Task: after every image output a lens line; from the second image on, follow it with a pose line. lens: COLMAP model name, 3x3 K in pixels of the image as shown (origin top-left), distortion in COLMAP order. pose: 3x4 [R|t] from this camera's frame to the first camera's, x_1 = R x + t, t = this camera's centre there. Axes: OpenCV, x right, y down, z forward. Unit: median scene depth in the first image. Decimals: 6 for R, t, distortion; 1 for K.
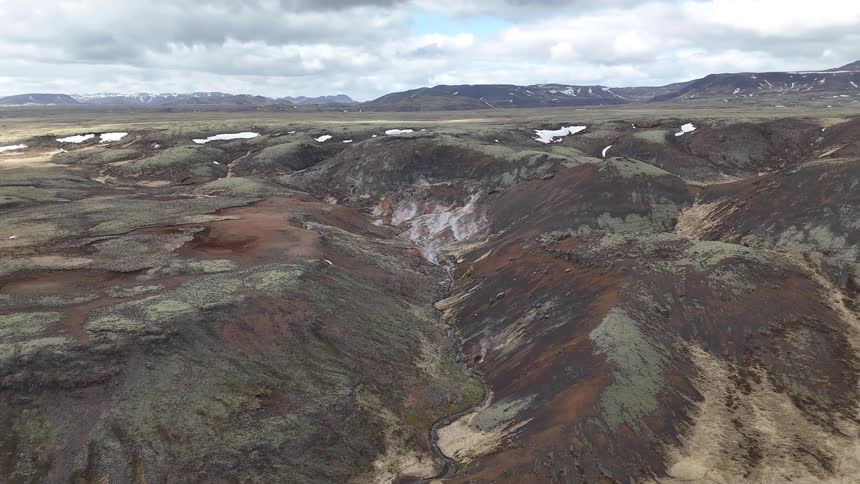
lens RADIAL K [[614.2, 0, 430.0], [0, 614.2, 242.0], [0, 0, 1]] dist [0.119553, -0.133539]
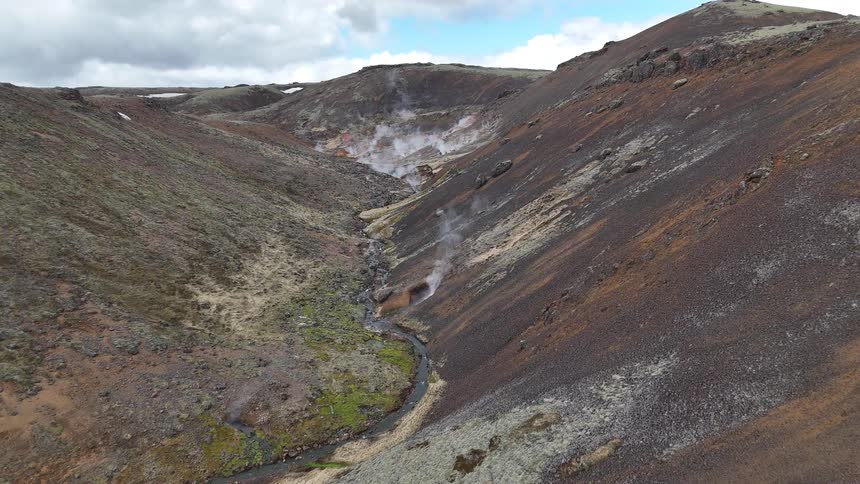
lens RADIAL K [[614.2, 0, 430.0], [0, 614.2, 242.0], [0, 0, 1]] dist [0.119553, -0.133539]
pose [[0.998974, 0.002975, -0.045192, 0.093632], [-0.005640, 0.998245, -0.058947, 0.175465], [0.044937, 0.059141, 0.997238, 0.654246]]
